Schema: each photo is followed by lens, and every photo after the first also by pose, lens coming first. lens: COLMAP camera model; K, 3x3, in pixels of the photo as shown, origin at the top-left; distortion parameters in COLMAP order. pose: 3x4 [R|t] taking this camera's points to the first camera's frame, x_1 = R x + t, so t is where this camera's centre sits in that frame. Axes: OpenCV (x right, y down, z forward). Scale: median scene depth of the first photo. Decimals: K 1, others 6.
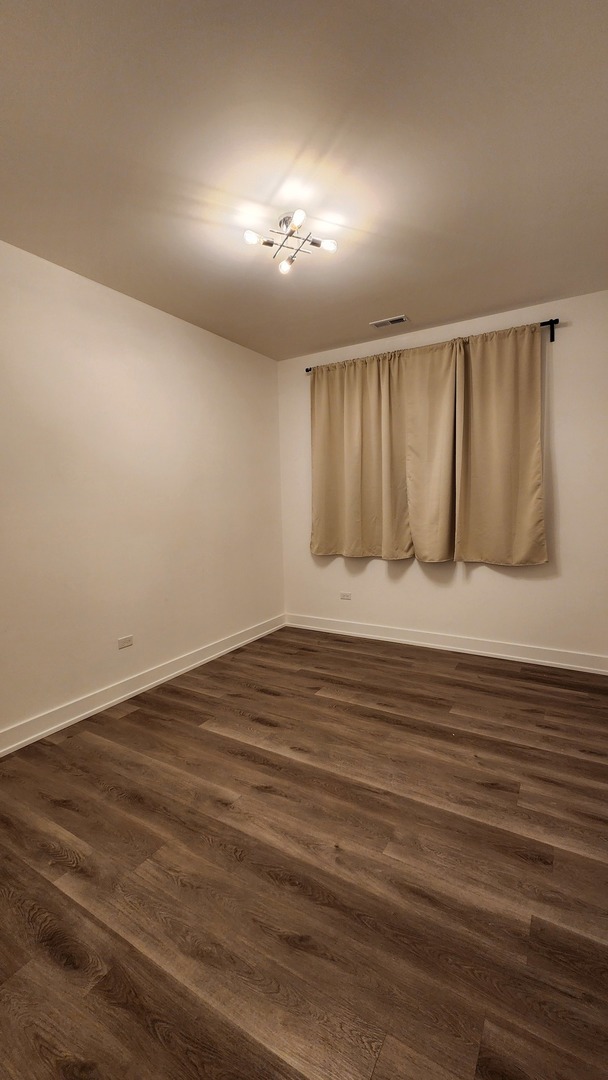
lens RADIAL K [[442.1, 0, 316.4], [0, 442.1, 540.9], [0, 0, 1]] dist [-0.001576, 0.000029]
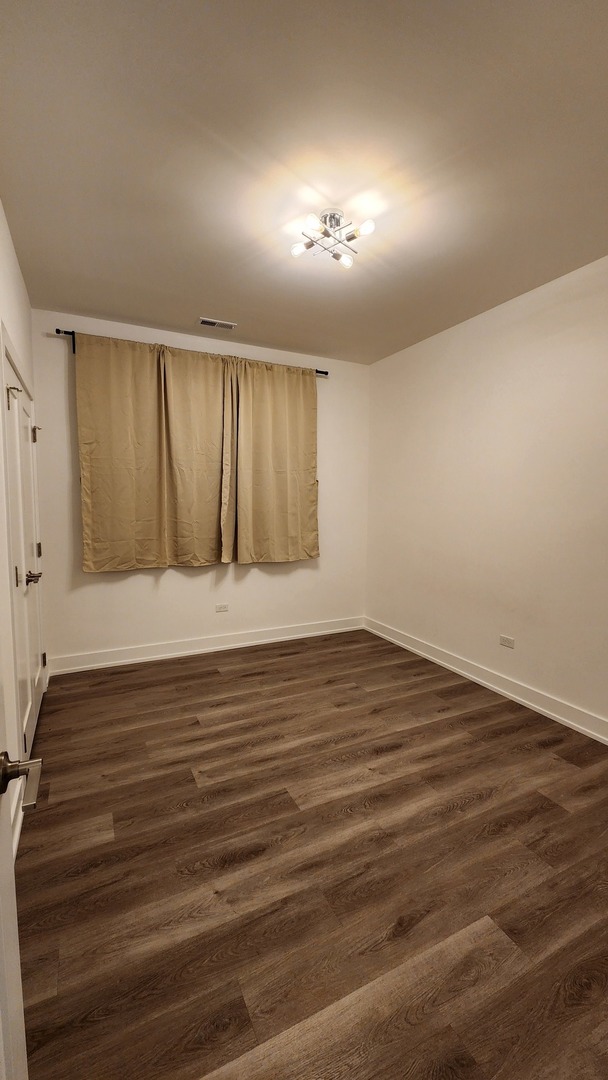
lens RADIAL K [[437.0, 0, 305.9], [0, 437.0, 536.2], [0, 0, 1]] dist [-0.001274, -0.000209]
pose [[0.548395, -0.038196, 0.835347, -0.638604], [0.061907, 0.998069, 0.004995, -0.018632], [-0.833925, 0.048974, 0.549701, 0.375547]]
